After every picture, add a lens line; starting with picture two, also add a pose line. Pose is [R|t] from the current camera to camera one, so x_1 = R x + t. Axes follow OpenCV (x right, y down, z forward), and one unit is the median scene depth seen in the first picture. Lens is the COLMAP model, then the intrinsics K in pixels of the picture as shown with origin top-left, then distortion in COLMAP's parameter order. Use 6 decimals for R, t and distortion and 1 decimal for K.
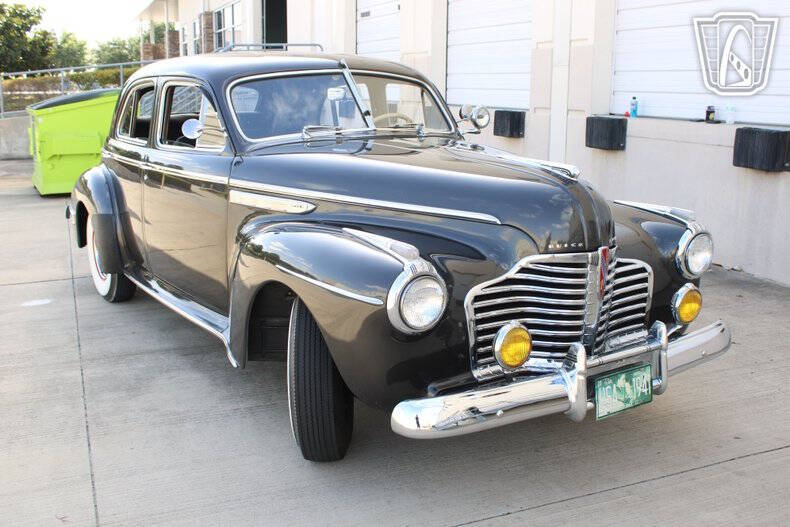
lens RADIAL K [[833.5, 0, 414.5], [0, 833.5, 278.8], [0, 0, 1]] dist [-0.068024, 0.000000]
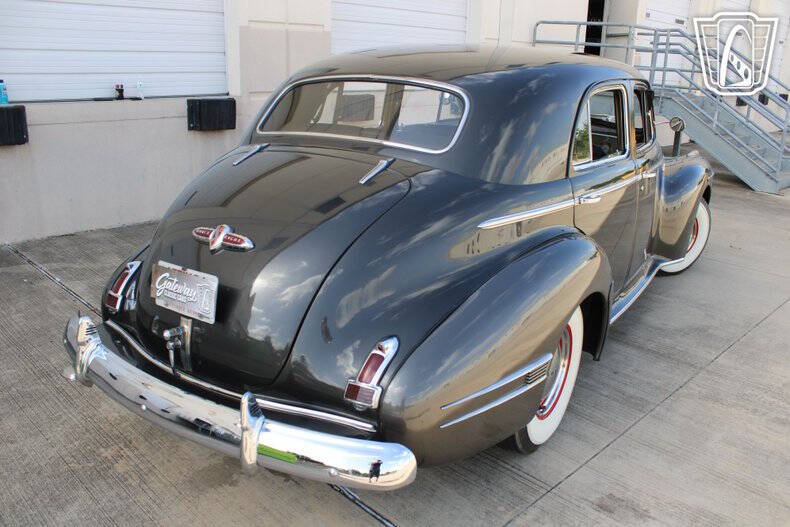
lens RADIAL K [[662.5, 0, 401.1], [0, 662.5, 262.3], [0, 0, 1]] dist [-0.150029, 0.104285]
pose [[-0.373607, -0.285824, 0.882452, -1.016620], [0.181661, 0.910373, 0.371779, -0.417969], [-0.909625, 0.299207, -0.288199, 1.674444]]
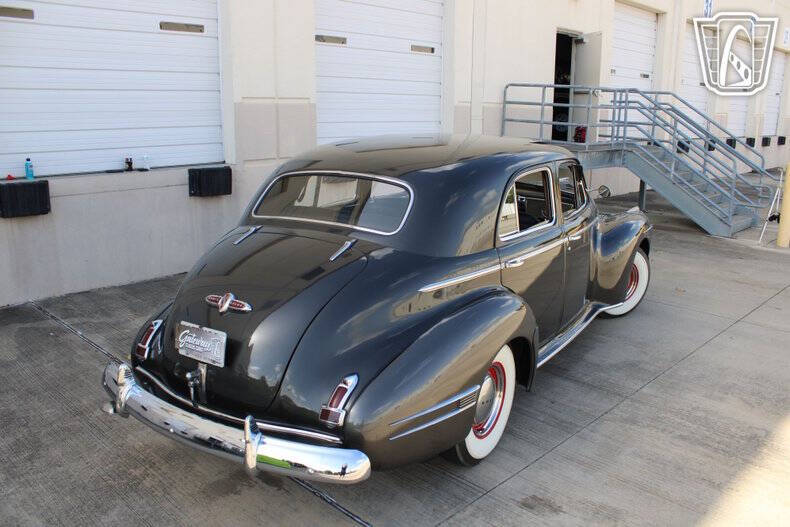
lens RADIAL K [[662.5, 0, 400.7], [0, 662.5, 263.0], [0, 0, 1]] dist [-0.150029, 0.104285]
pose [[-0.386942, -0.221051, 0.895216, -1.189335], [0.198634, 0.928067, 0.315019, -0.492602], [-0.900456, 0.299714, -0.315200, 1.690085]]
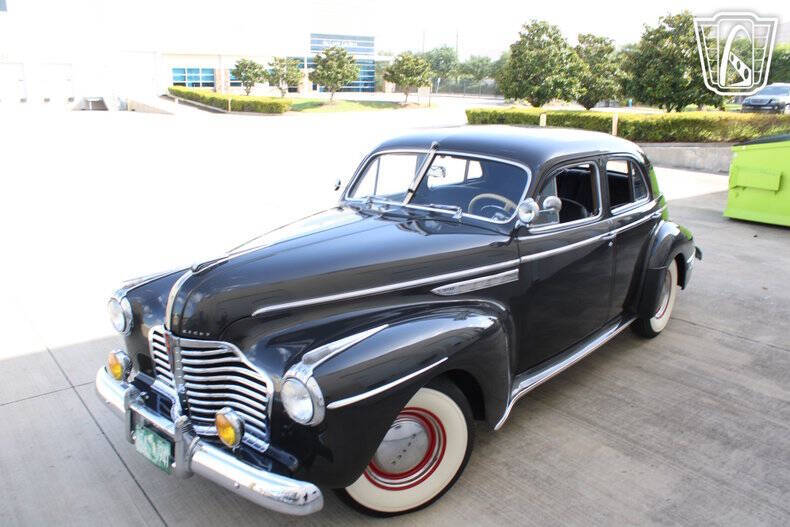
lens RADIAL K [[659.3, 0, 393.3], [0, 659.3, 270.9], [0, 0, 1]] dist [-0.124021, 0.056910]
pose [[0.252143, 0.256572, -0.933056, 0.843250], [-0.226242, 0.953118, 0.200951, -0.277991], [0.940871, 0.160428, 0.298370, 0.734871]]
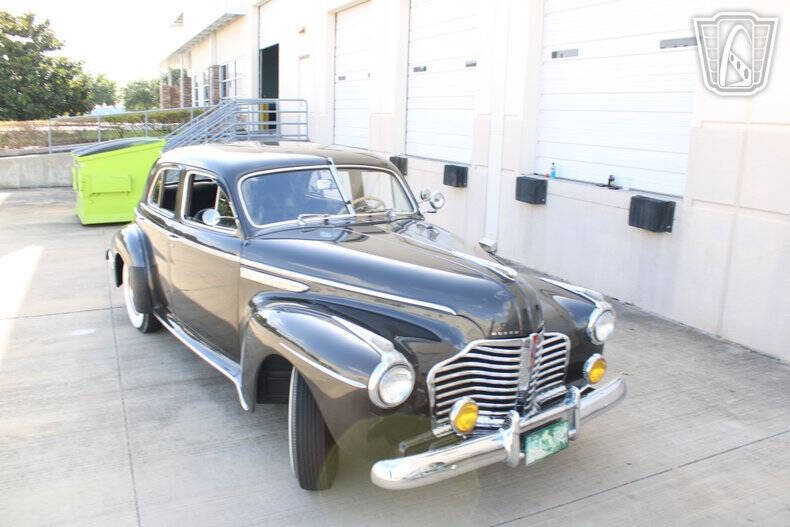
lens RADIAL K [[659.3, 0, 413.1], [0, 659.3, 281.6], [0, 0, 1]] dist [-0.124021, 0.056910]
pose [[0.998390, 0.008473, 0.056080, -0.014568], [-0.009496, 0.999793, 0.017987, -0.099165], [-0.055916, -0.018491, 0.998264, -0.011440]]
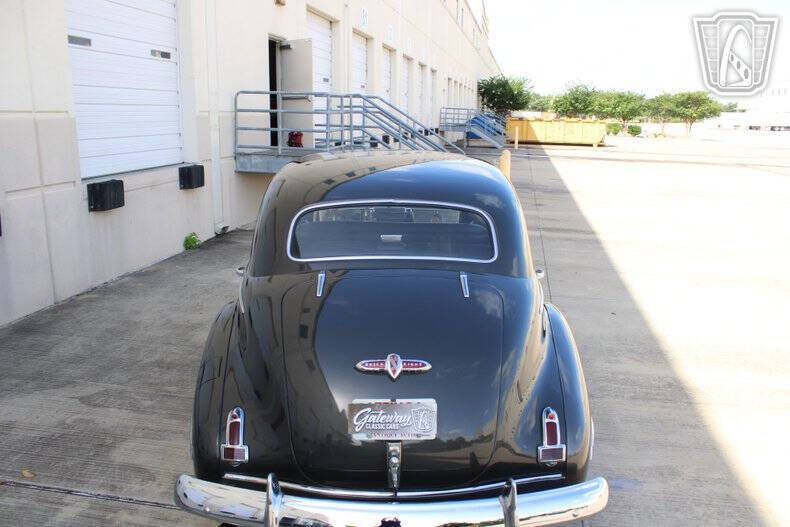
lens RADIAL K [[662.5, 0, 400.0], [0, 662.5, 263.1], [0, 0, 1]] dist [-0.150029, 0.104285]
pose [[-0.834732, -0.135046, 0.533839, -0.807277], [0.113330, 0.906574, 0.406545, -0.598466], [-0.538867, 0.399857, -0.741442, 2.058456]]
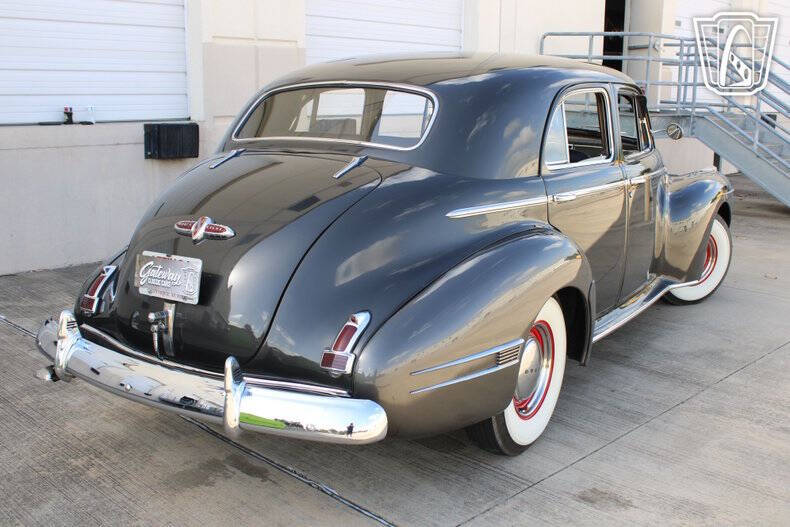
lens RADIAL K [[838.3, 0, 401.6], [0, 838.3, 255.3], [0, 0, 1]] dist [-0.080165, 0.000000]
pose [[-0.382598, -0.186157, 0.904966, -1.202769], [0.198196, 0.940152, 0.277188, -0.408207], [-0.902406, 0.285412, -0.322804, 1.731392]]
